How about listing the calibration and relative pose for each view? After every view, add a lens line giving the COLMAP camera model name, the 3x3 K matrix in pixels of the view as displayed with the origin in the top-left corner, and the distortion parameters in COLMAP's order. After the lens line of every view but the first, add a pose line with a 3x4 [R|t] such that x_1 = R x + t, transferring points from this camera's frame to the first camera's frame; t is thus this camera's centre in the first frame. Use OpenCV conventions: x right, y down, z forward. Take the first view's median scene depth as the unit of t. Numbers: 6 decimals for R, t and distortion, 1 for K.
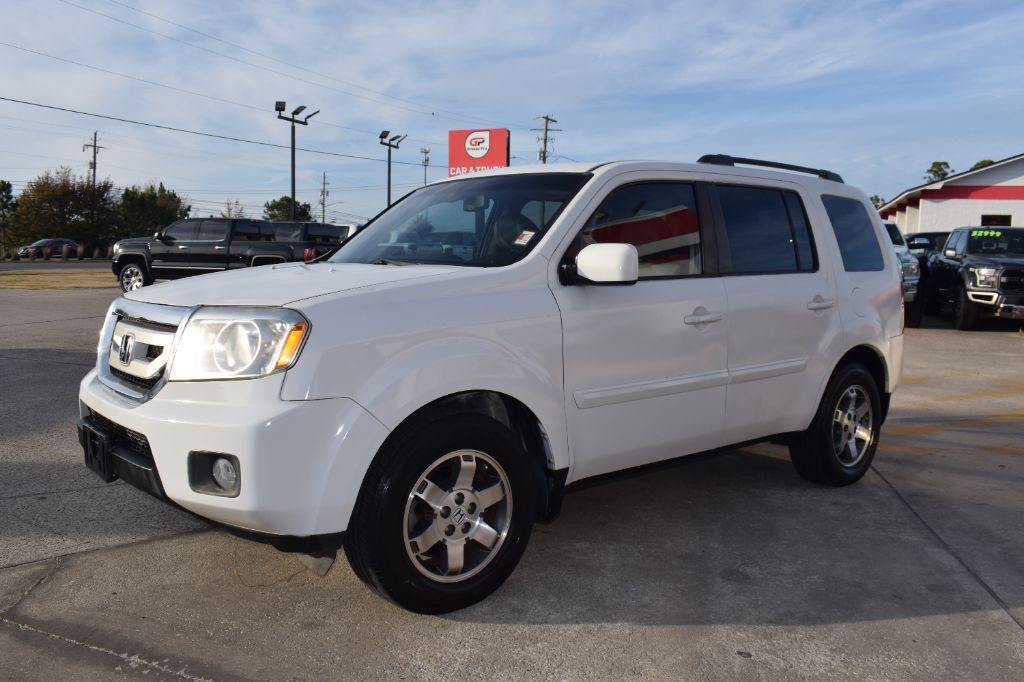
lens RADIAL K [[892.4, 0, 512.0], [0, 892.4, 341.0], [0, 0, 1]] dist [-0.103363, 0.017402]
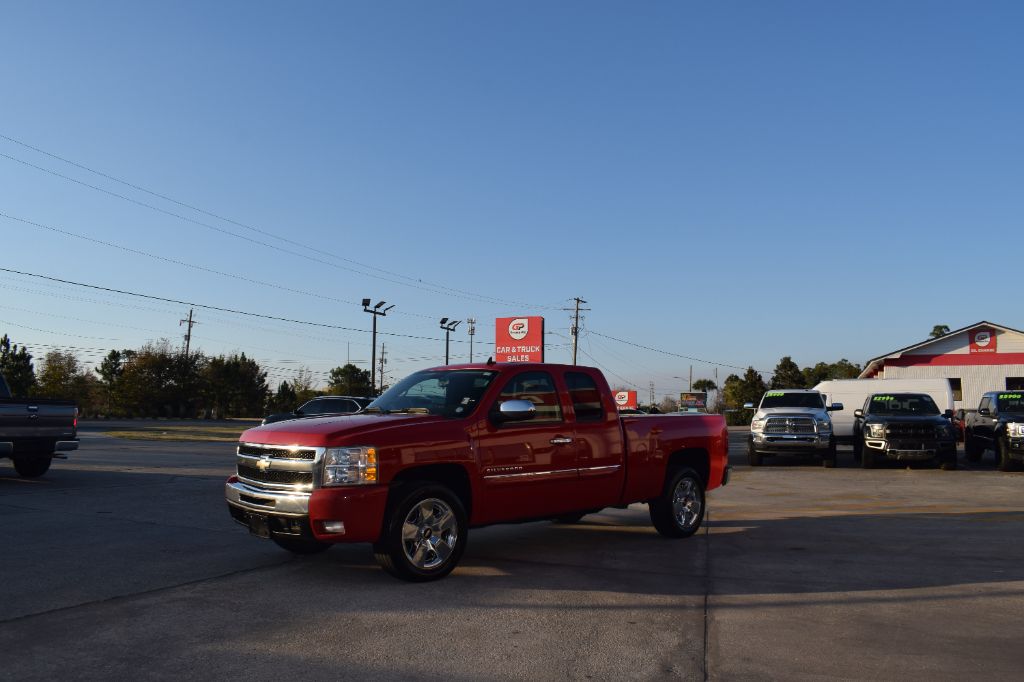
lens RADIAL K [[892.4, 0, 512.0], [0, 892.4, 341.0], [0, 0, 1]] dist [-0.103363, 0.017402]
pose [[0.998907, -0.007368, -0.046157, 0.008678], [-0.000954, 0.984076, -0.177744, 0.016899], [0.046732, 0.177594, 0.982994, -0.205255]]
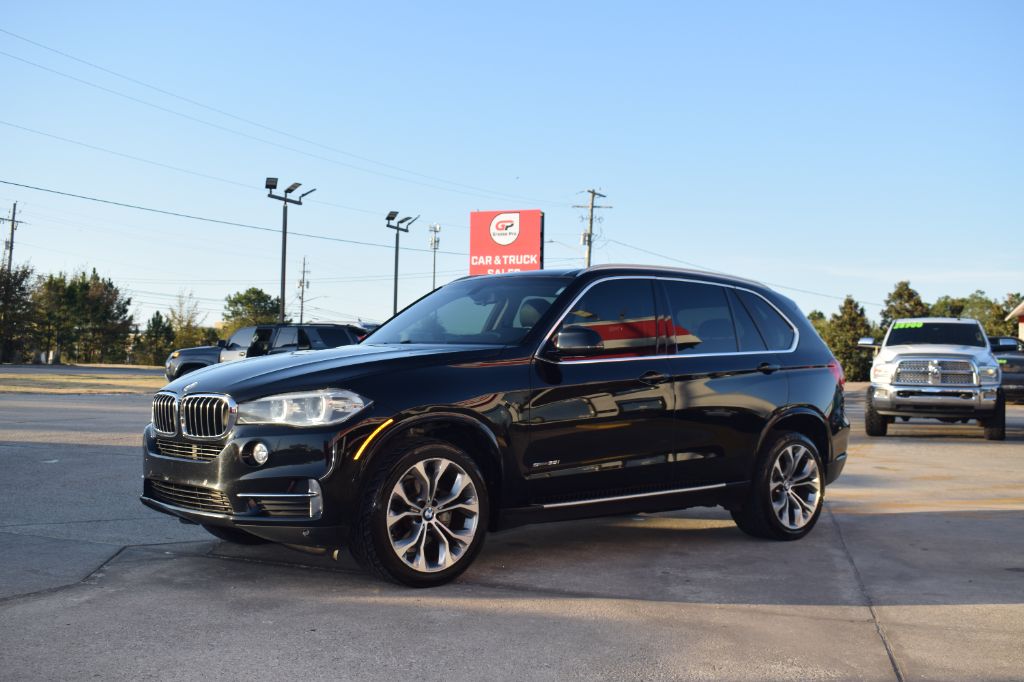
lens RADIAL K [[1268.0, 0, 512.0], [0, 1268.0, 341.0], [0, 0, 1]] dist [-0.075299, 0.039411]
pose [[0.999493, 0.005696, -0.031340, 0.004389], [-0.009408, 0.992777, -0.119601, 0.019730], [0.030432, 0.119835, 0.992327, -0.134631]]
